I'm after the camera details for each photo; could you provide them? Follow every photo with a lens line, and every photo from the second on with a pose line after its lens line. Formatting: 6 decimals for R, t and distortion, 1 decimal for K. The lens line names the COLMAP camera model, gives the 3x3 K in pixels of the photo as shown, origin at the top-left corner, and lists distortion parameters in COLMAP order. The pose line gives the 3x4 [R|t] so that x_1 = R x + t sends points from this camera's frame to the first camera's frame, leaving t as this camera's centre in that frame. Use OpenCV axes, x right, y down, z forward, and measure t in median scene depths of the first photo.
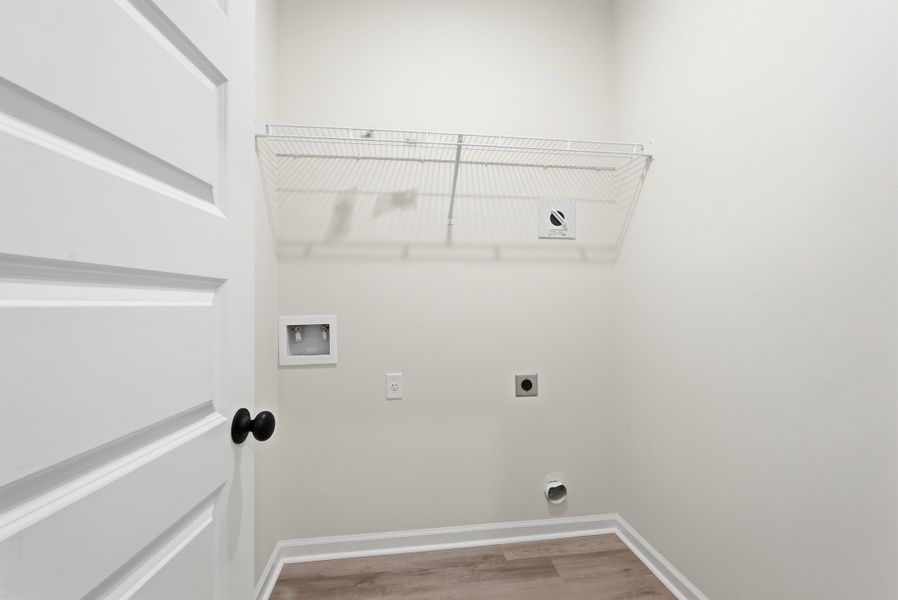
lens RADIAL K [[410.2, 0, 447.2], [0, 410.2, 297.9], [0, 0, 1]] dist [-0.013455, 0.008187]
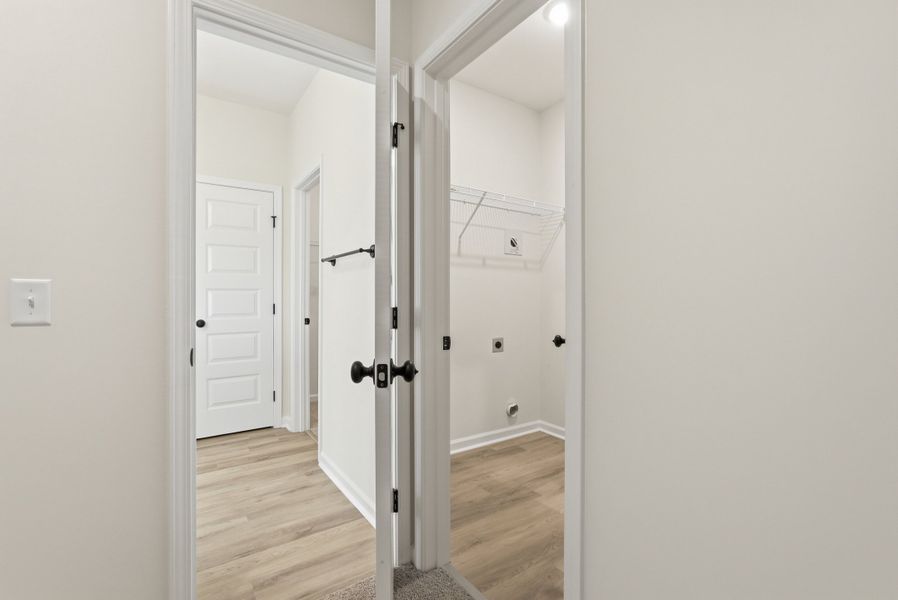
lens RADIAL K [[410.2, 0, 452.3], [0, 410.2, 299.6], [0, 0, 1]] dist [-0.013455, 0.008187]
pose [[0.891626, 0.002445, 0.452766, -0.696752], [-0.002889, 0.999996, 0.000288, 0.035419], [-0.452763, -0.001565, 0.891629, -0.353187]]
